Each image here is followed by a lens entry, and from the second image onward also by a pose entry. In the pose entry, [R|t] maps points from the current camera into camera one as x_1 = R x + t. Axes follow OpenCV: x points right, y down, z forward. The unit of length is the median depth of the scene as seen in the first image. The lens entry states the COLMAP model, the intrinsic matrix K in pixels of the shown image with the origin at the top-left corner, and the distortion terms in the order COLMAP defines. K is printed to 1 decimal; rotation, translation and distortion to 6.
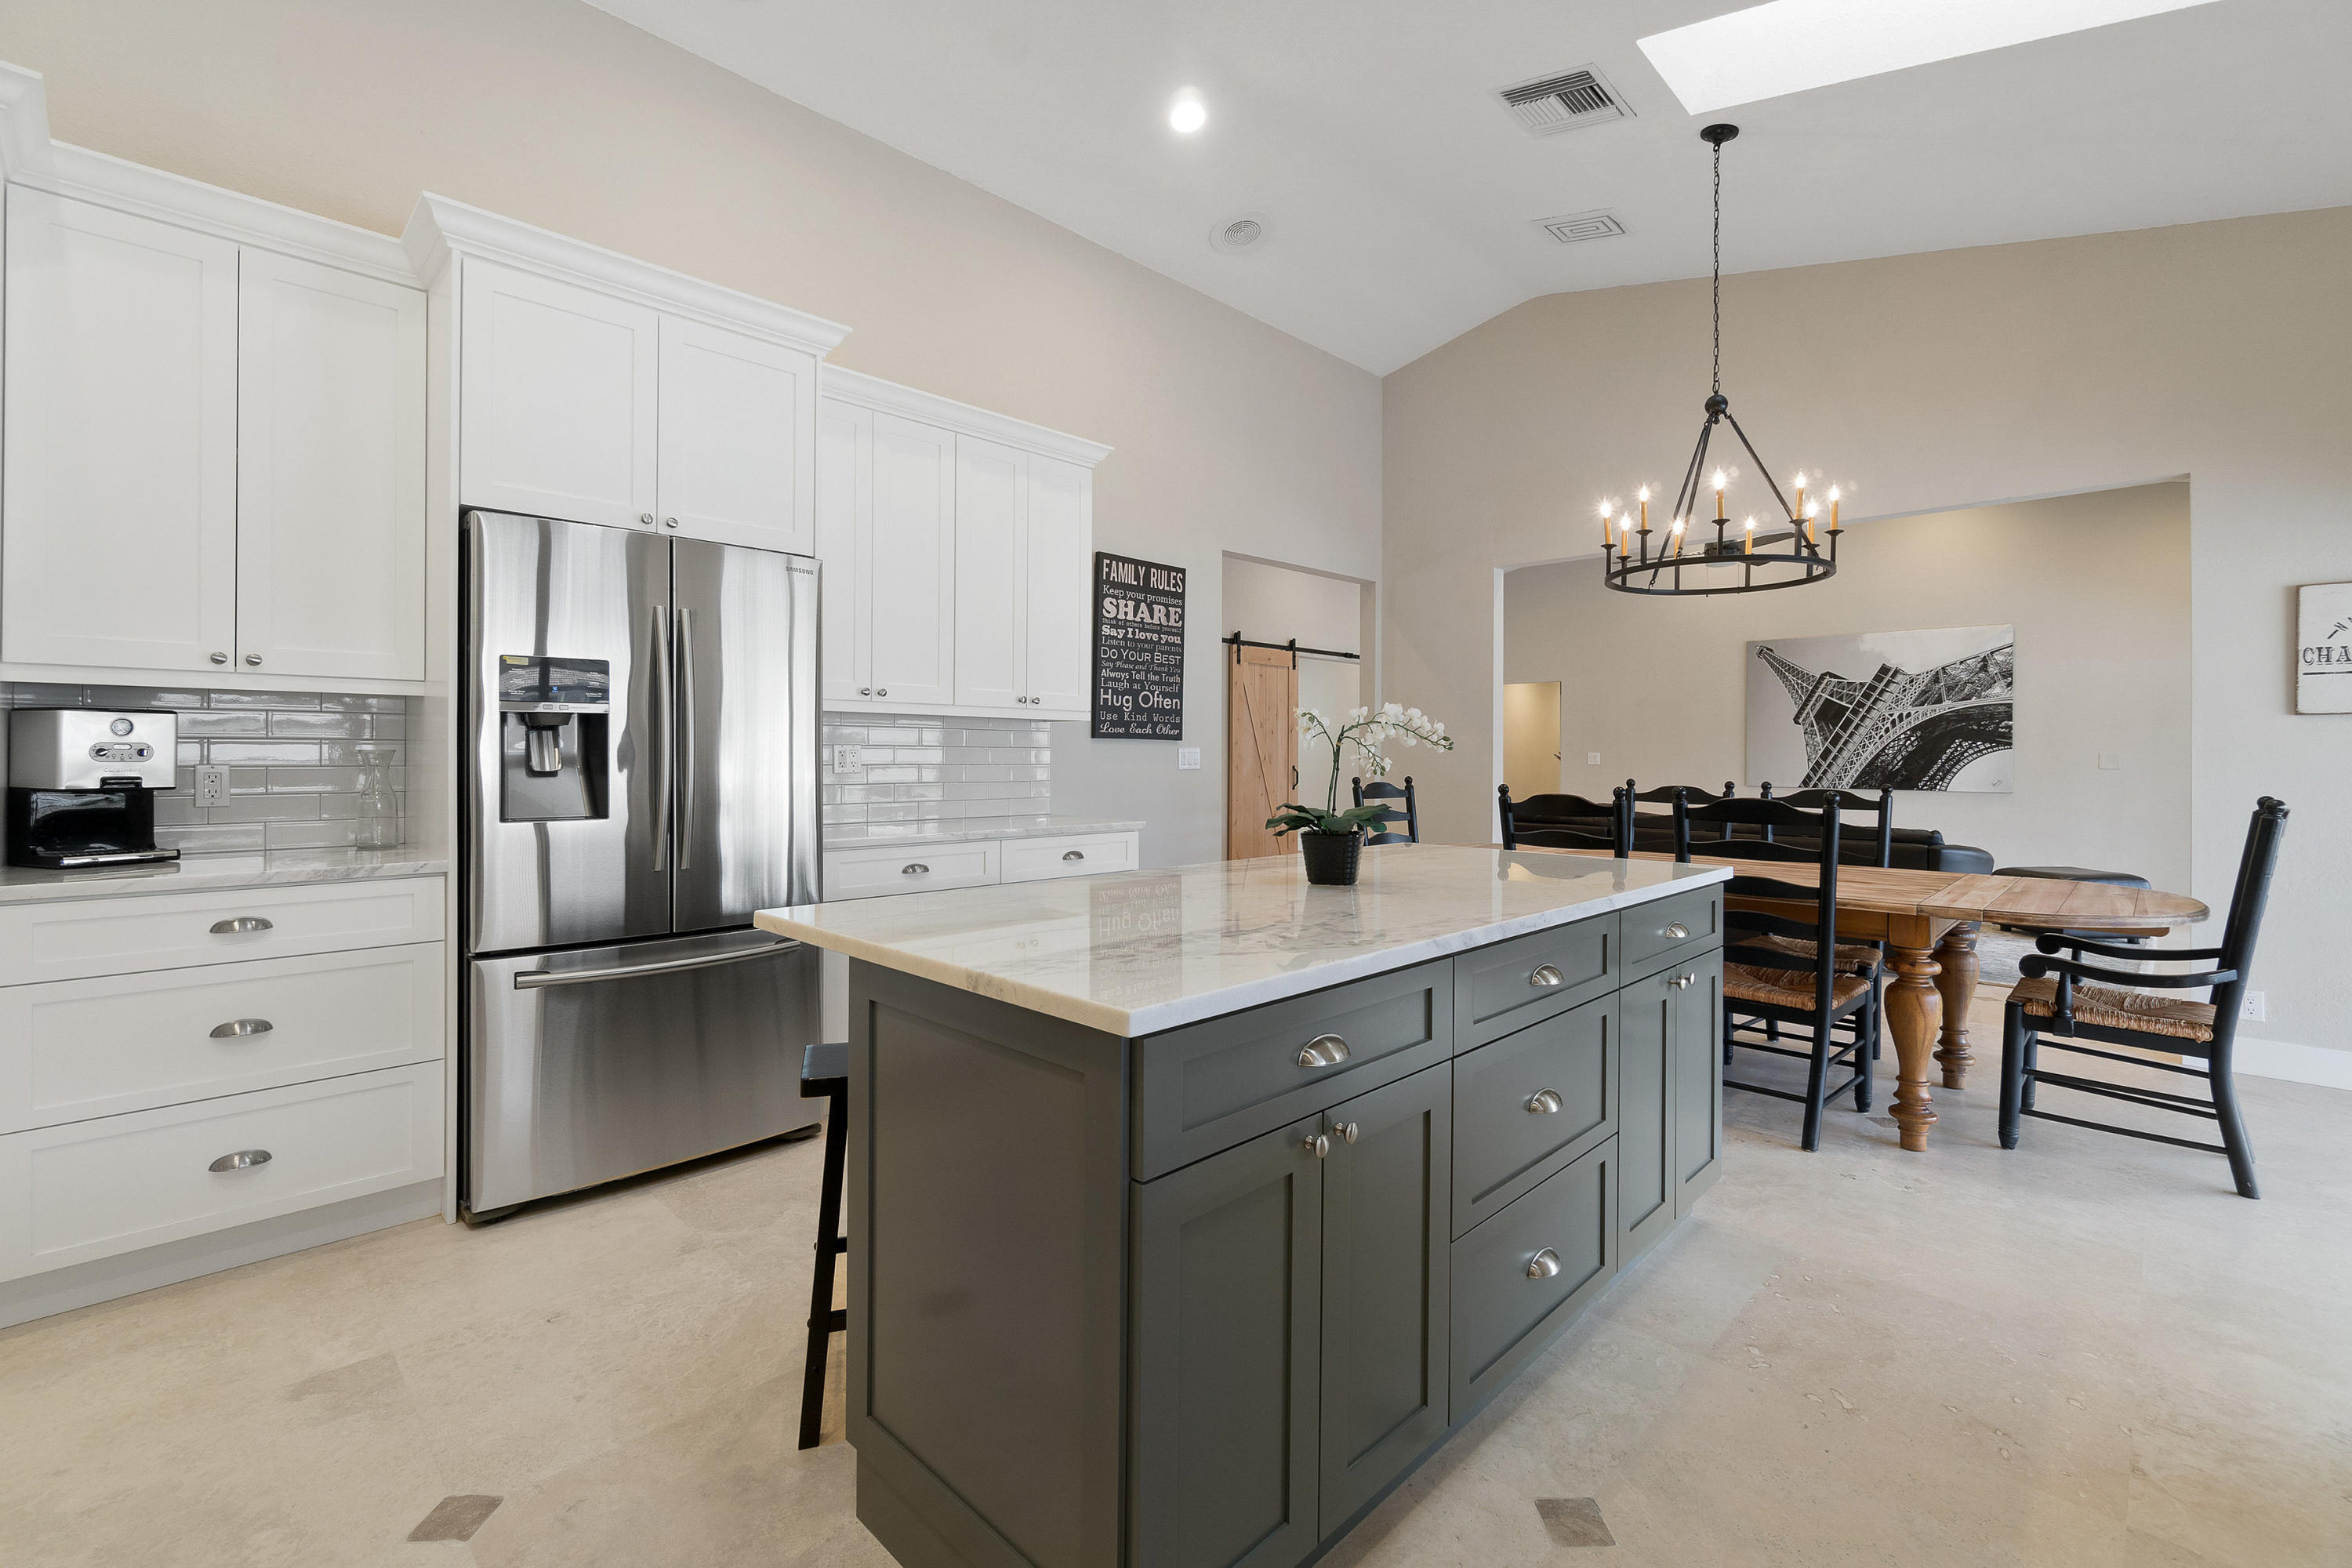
lens RADIAL K [[1031.8, 0, 1179.2], [0, 1031.8, 752.1], [0, 0, 1]] dist [-0.002933, 0.000448]
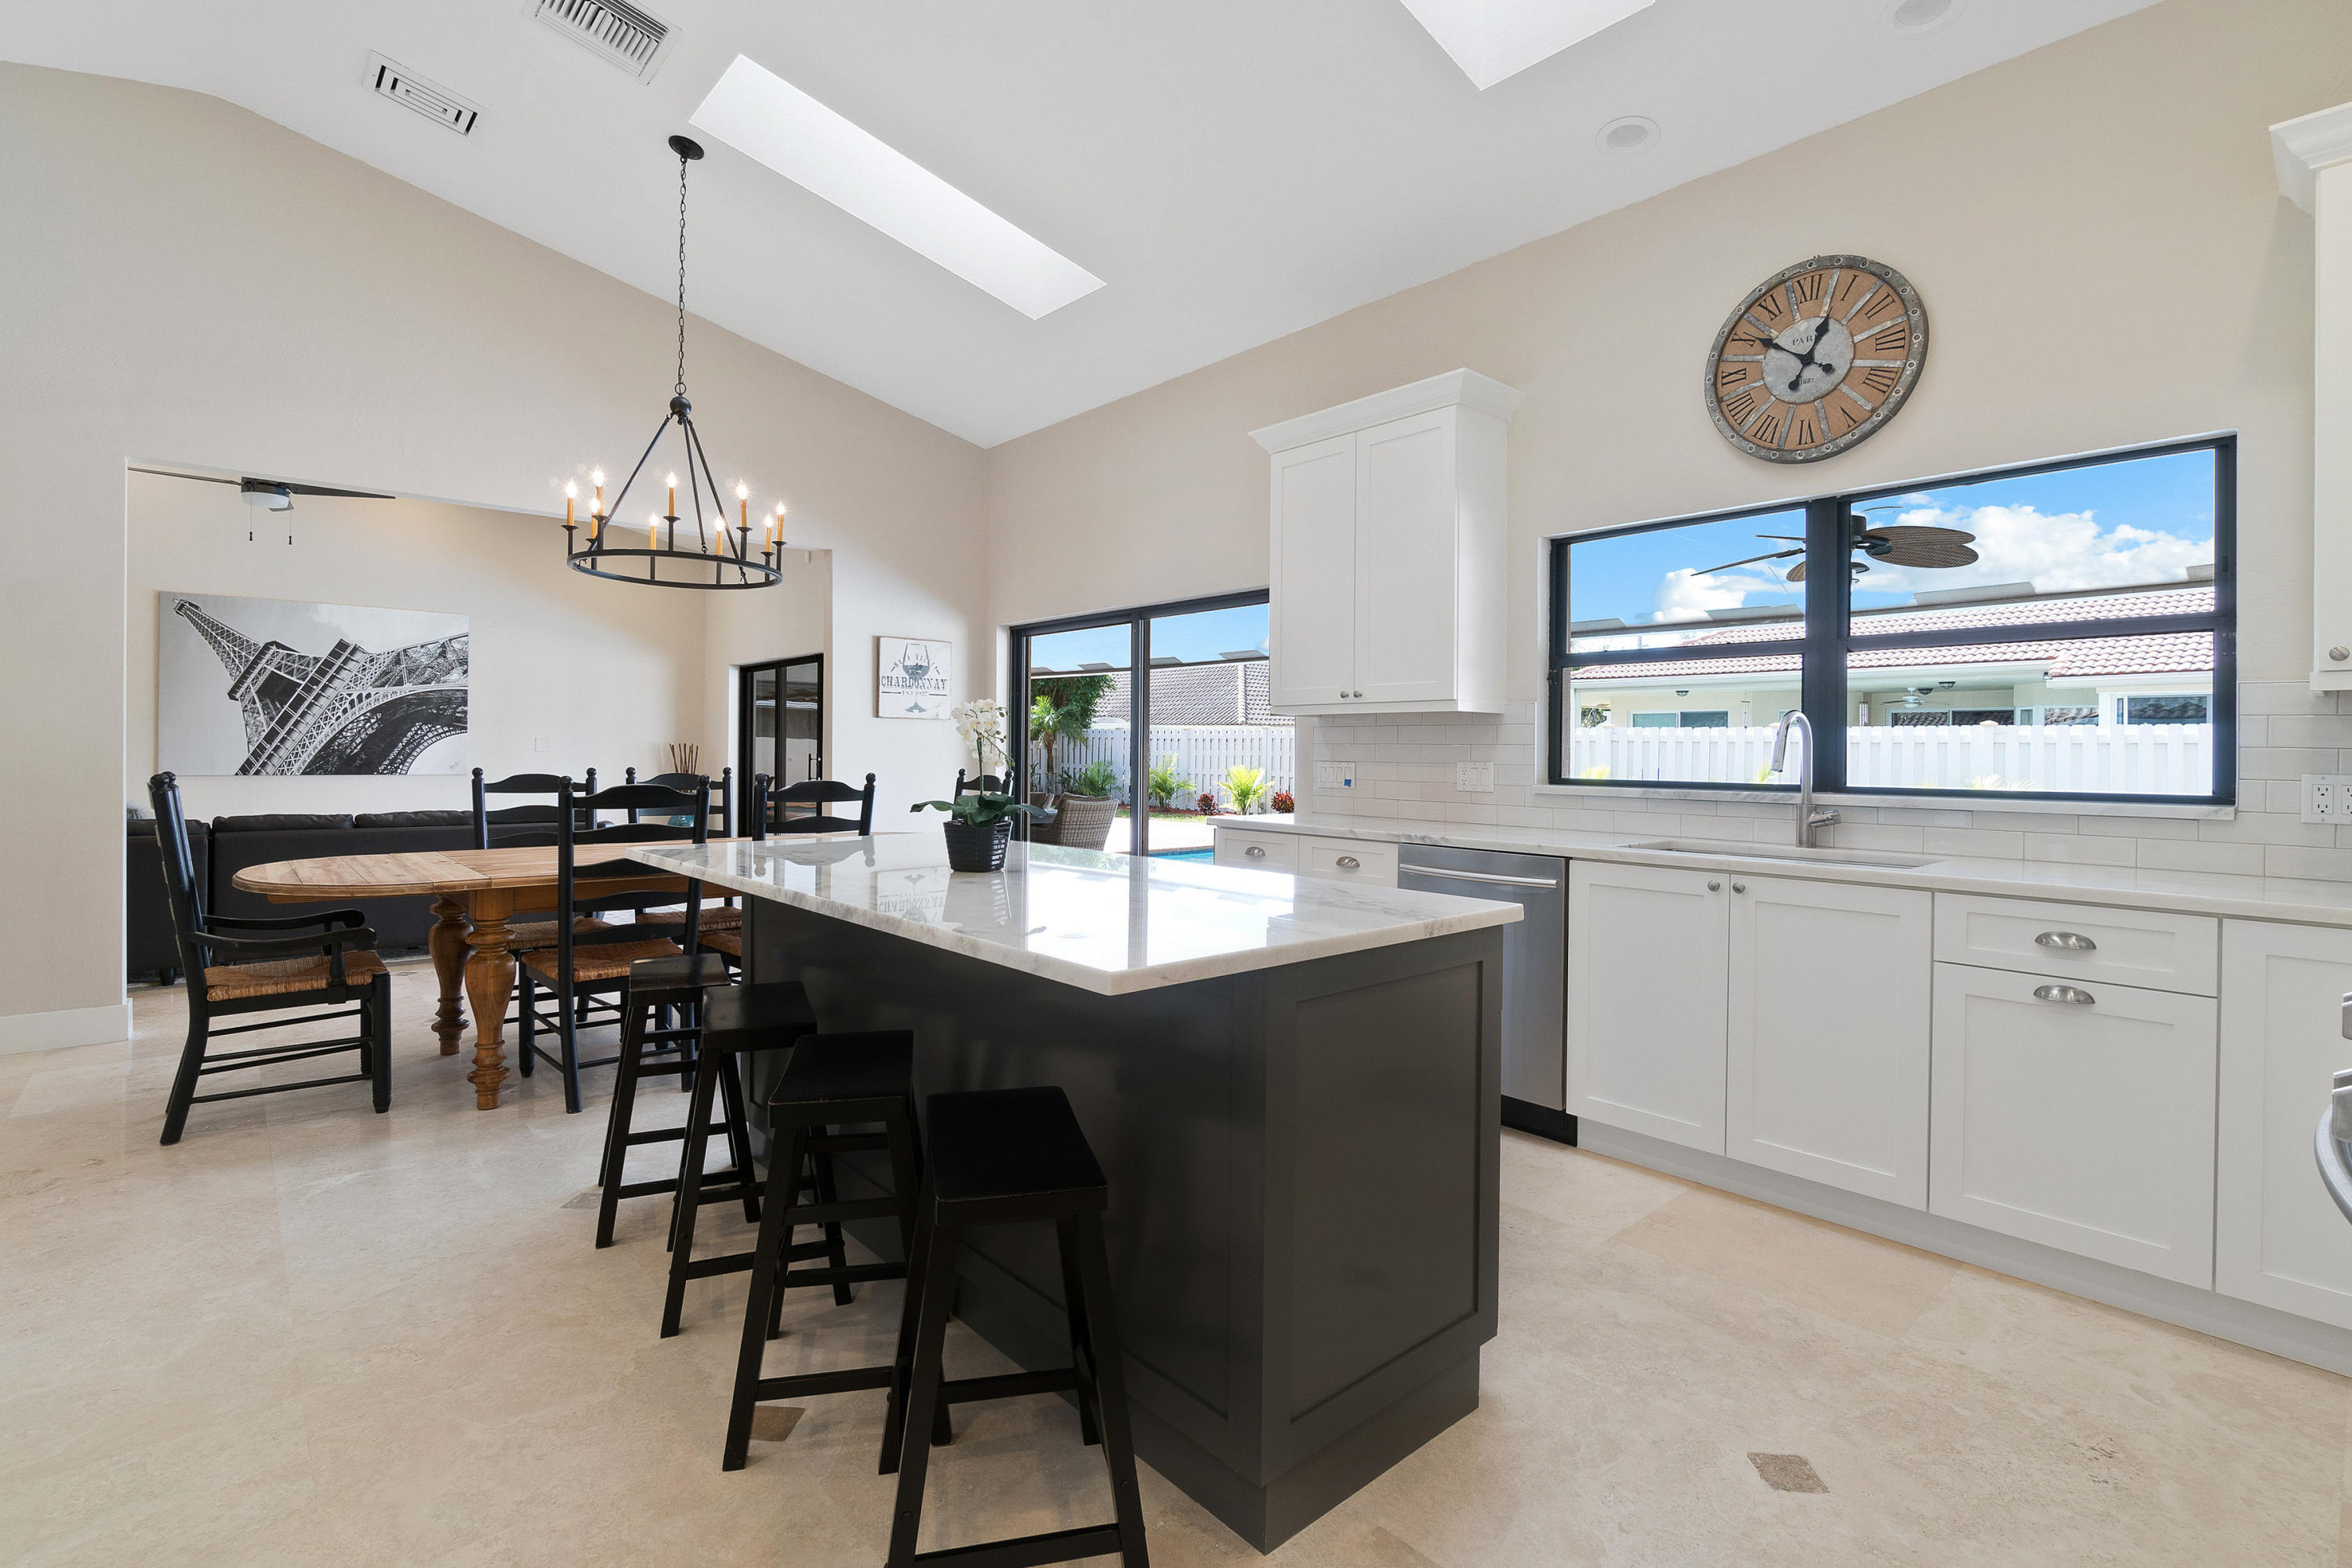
lens RADIAL K [[1084.4, 0, 1173.5], [0, 1084.4, 762.7], [0, 0, 1]] dist [-0.004422, 0.000789]
pose [[0.069655, -0.017811, 0.997412, -0.239337], [-0.011932, 0.999754, 0.018686, -0.001698], [-0.997500, -0.013203, 0.069425, 0.185551]]
